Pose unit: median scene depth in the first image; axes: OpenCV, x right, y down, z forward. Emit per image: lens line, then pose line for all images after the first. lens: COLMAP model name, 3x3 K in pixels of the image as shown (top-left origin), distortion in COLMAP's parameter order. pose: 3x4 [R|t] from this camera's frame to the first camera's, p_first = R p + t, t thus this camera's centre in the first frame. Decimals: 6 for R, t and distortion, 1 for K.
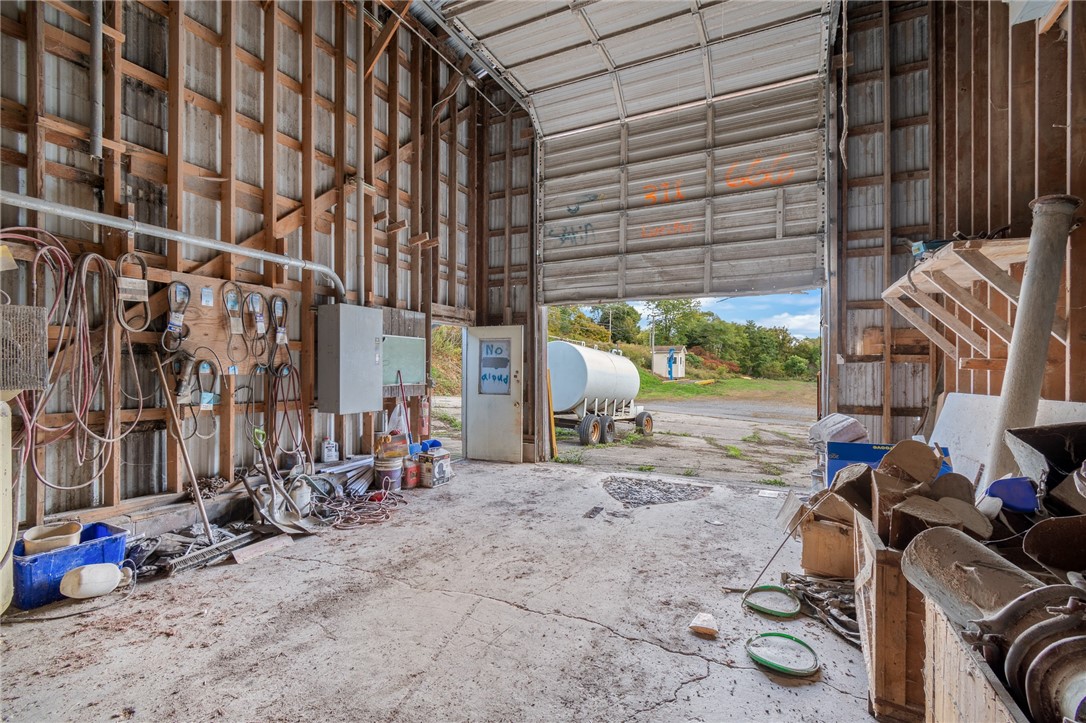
lens RADIAL K [[481.3, 0, 543.1], [0, 481.3, 366.7], [0, 0, 1]] dist [-0.001202, 0.000351]
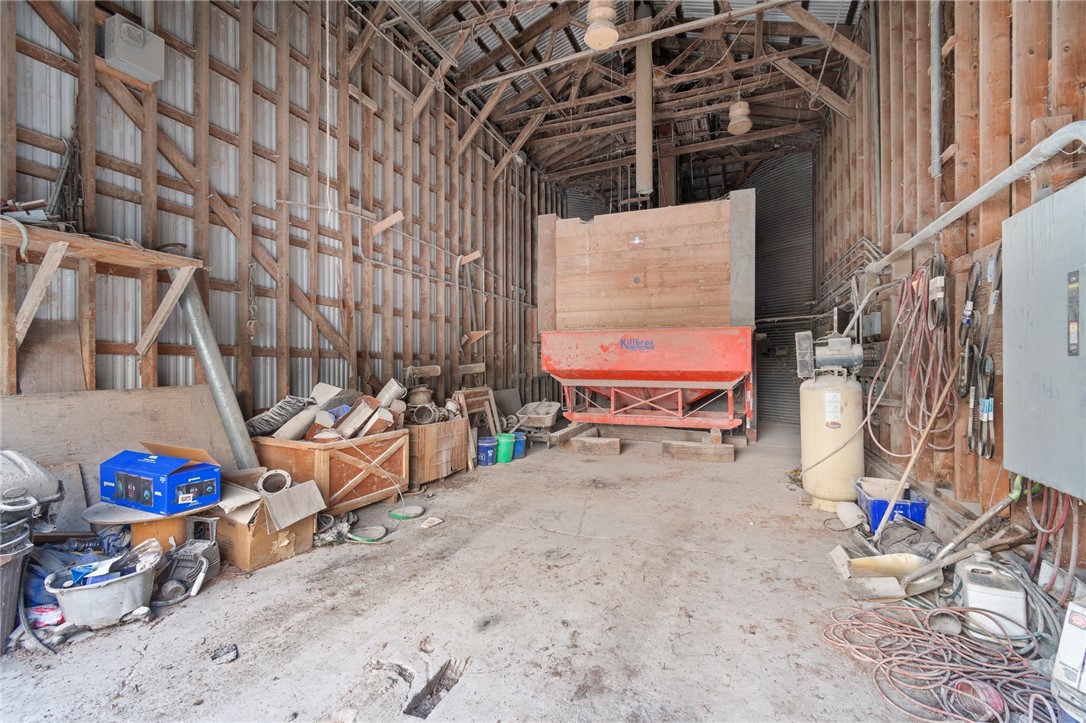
lens RADIAL K [[481.3, 0, 543.3], [0, 481.3, 365.3], [0, 0, 1]] dist [-0.001202, 0.000351]
pose [[-0.997686, -0.000622, -0.067994, 0.048915], [-0.000160, 0.999977, -0.006815, 0.010212], [0.067996, -0.006788, -0.997662, 1.826441]]
